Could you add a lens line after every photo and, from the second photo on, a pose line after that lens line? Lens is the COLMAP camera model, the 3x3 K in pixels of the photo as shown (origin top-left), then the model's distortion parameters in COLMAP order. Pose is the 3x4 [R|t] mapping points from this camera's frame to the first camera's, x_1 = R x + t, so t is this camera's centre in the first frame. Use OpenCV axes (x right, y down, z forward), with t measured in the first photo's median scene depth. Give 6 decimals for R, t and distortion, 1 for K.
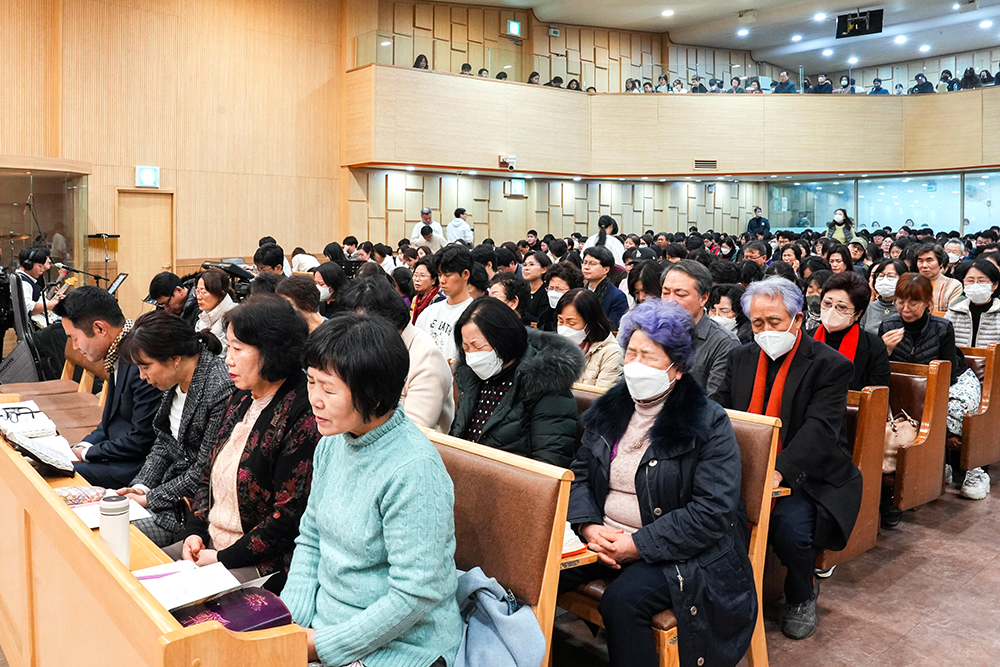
lens RADIAL K [[808.9, 0, 477.9], [0, 808.9, 263.1], [0, 0, 1]] dist [-0.135645, 0.143116]
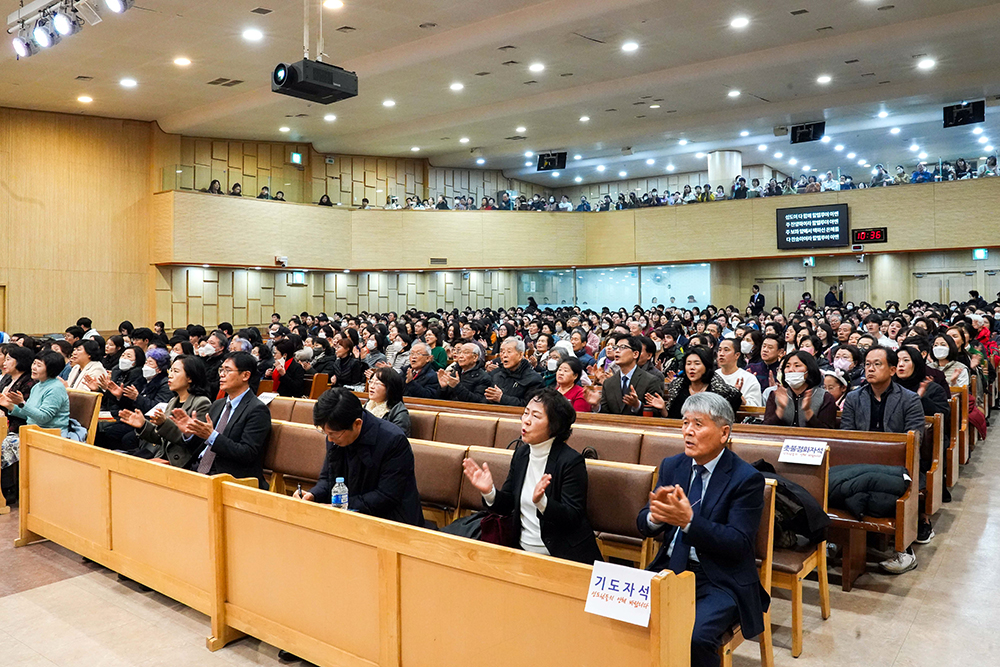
lens RADIAL K [[747.7, 0, 550.3], [0, 747.7, 310.5], [0, 0, 1]] dist [-0.125322, 0.088258]
pose [[0.964255, -0.007190, 0.264880, 0.126671], [0.015297, 0.999475, -0.028553, 0.000905], [-0.264536, 0.031585, 0.963859, -0.280063]]
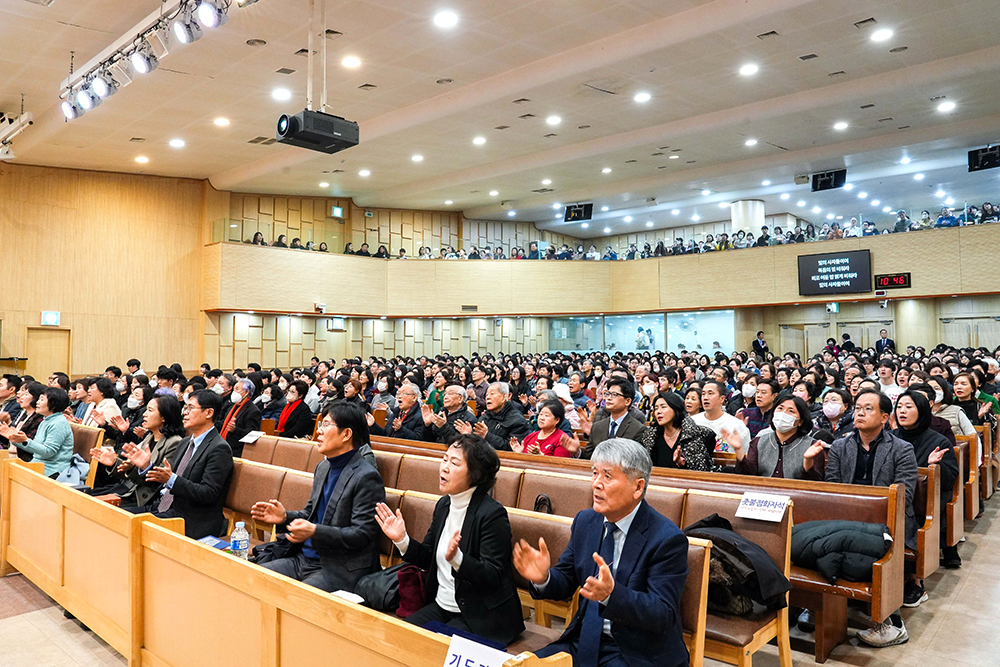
lens RADIAL K [[705.3, 0, 524.1], [0, 705.3, 329.9], [0, 0, 1]] dist [-0.123042, 0.088297]
pose [[0.985210, 0.003510, 0.171315, 0.160080], [0.008141, 0.997702, -0.067259, 0.002456], [-0.171157, 0.067659, 0.982918, -0.263444]]
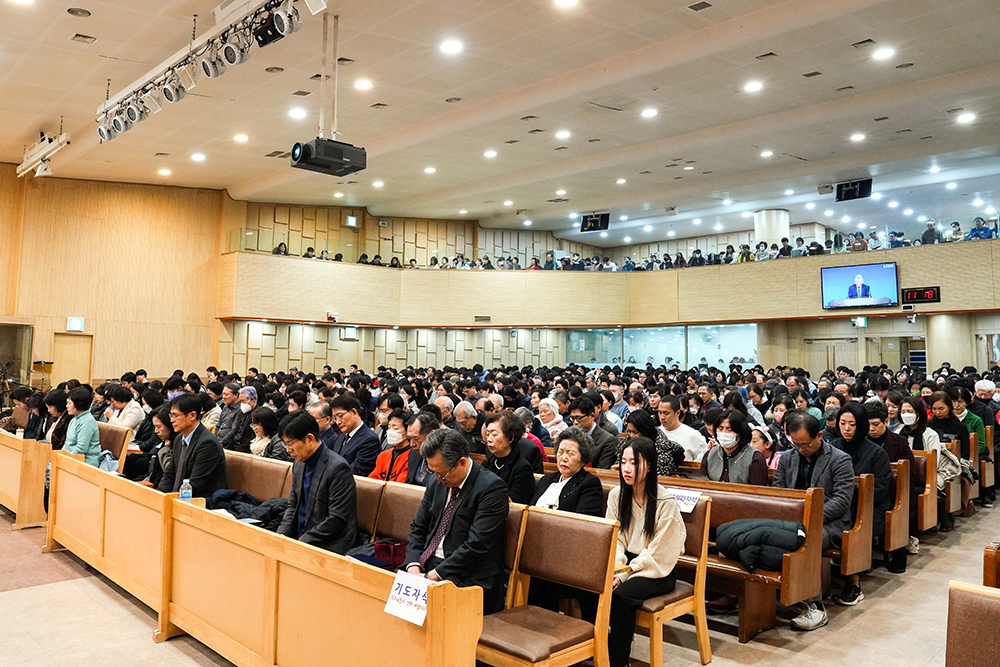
lens RADIAL K [[745.6, 0, 496.0], [0, 745.6, 309.3], [0, 0, 1]] dist [-0.127241, 0.096854]
pose [[0.994763, 0.020656, 0.100100, 0.171078], [-0.009748, 0.994075, -0.108255, 0.003272], [-0.101743, 0.106713, 0.989071, -0.315241]]
